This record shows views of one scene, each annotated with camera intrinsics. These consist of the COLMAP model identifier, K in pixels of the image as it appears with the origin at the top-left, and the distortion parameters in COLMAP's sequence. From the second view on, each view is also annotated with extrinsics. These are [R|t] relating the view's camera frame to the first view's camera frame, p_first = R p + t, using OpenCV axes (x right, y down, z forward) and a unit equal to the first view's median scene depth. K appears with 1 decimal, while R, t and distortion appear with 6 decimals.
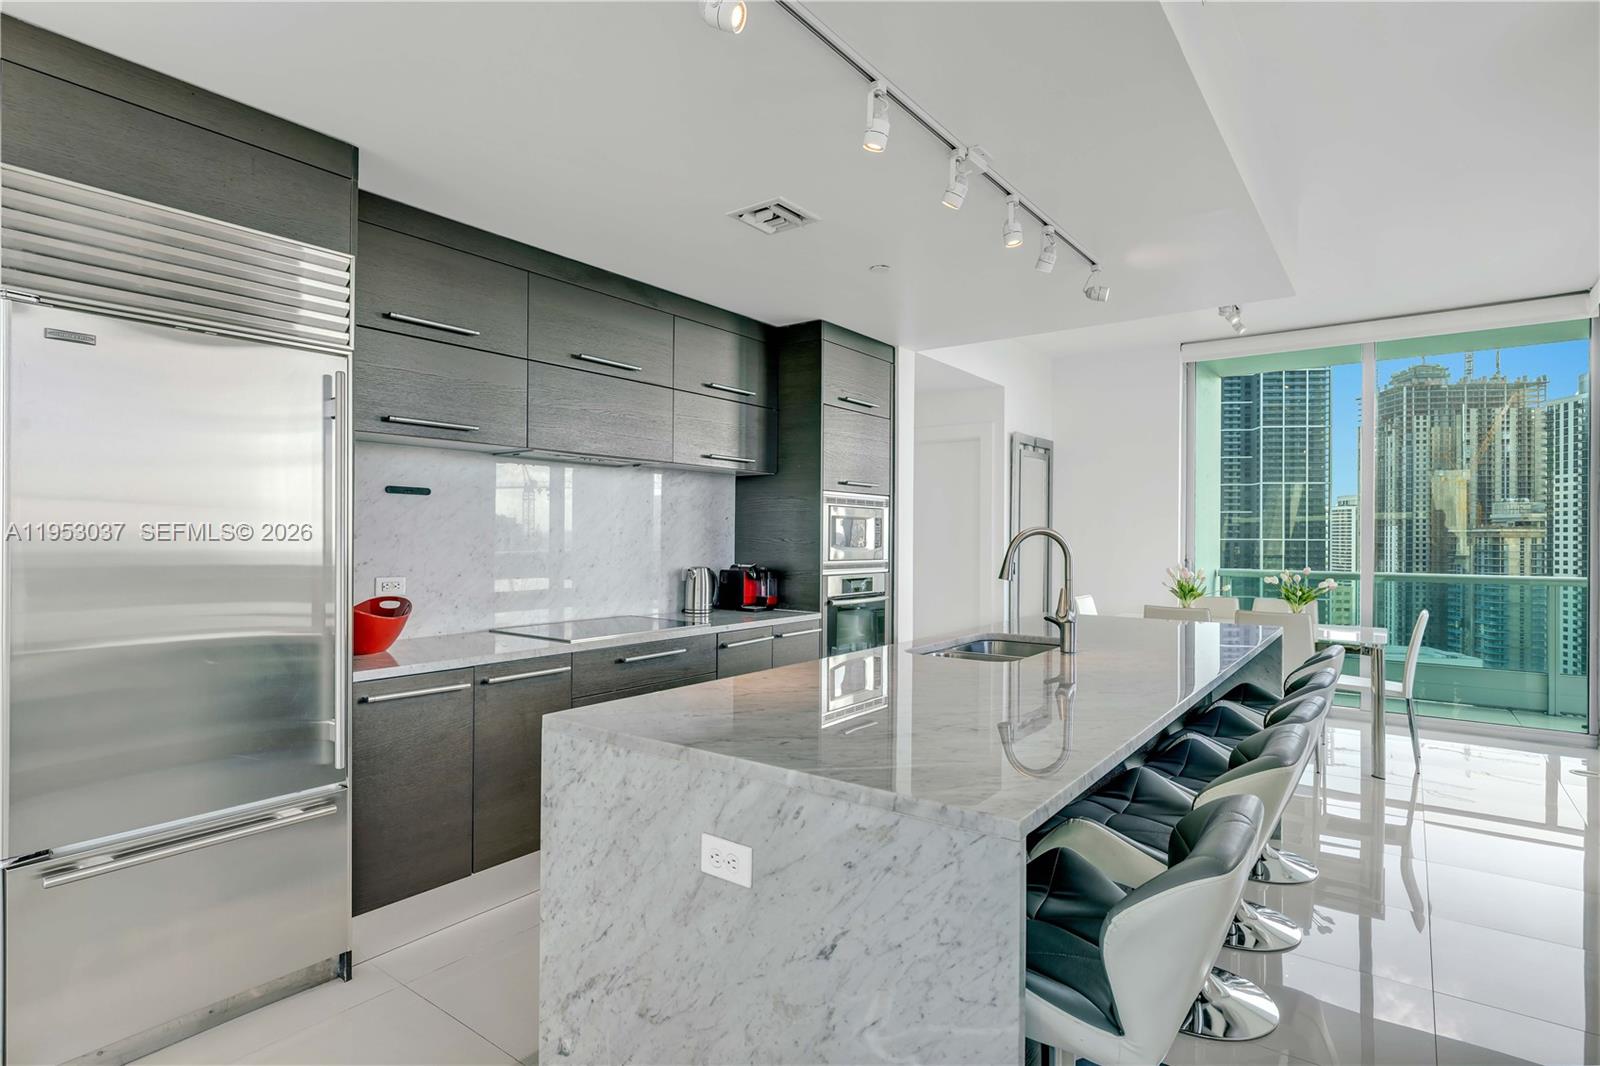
lens RADIAL K [[818.4, 0, 798.2], [0, 818.4, 537.3], [0, 0, 1]] dist [-0.002080, -0.000391]
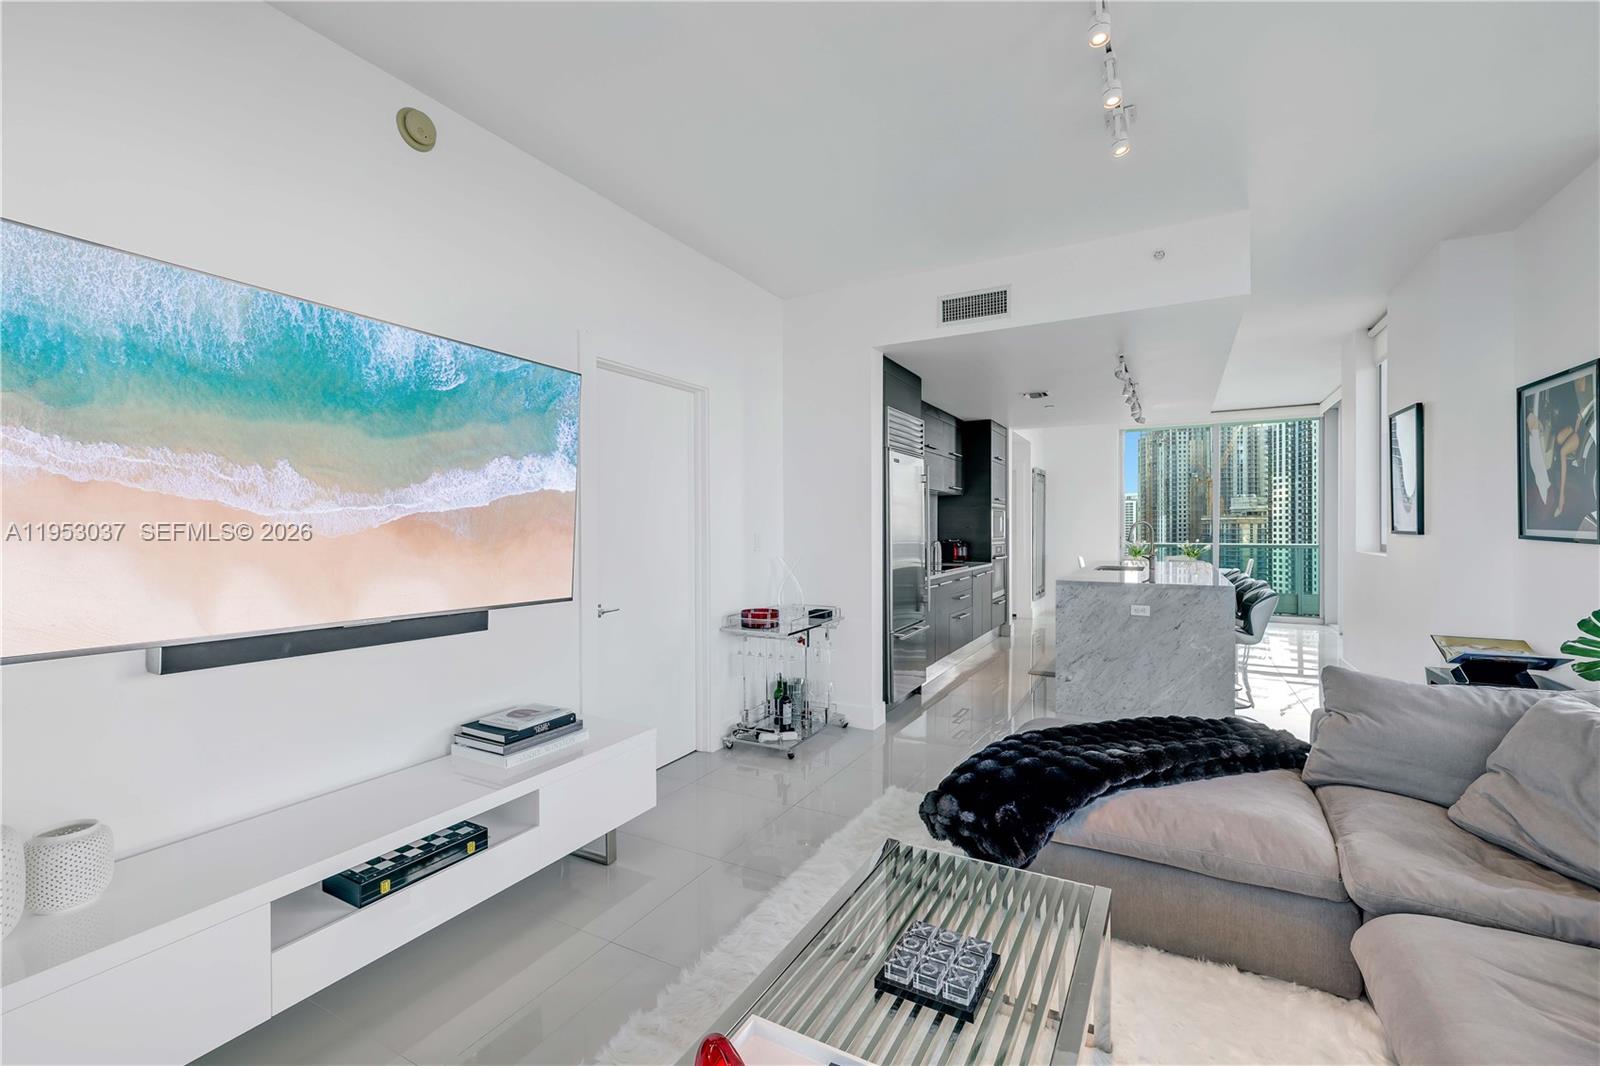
lens RADIAL K [[687.4, 0, 799.4], [0, 687.4, 529.1], [0, 0, 1]] dist [-0.000353, -0.000044]
pose [[0.989580, -0.007514, 0.143789, -1.919791], [0.007085, 0.999969, 0.003500, -0.002628], [-0.143811, -0.002445, 0.989602, -1.748165]]
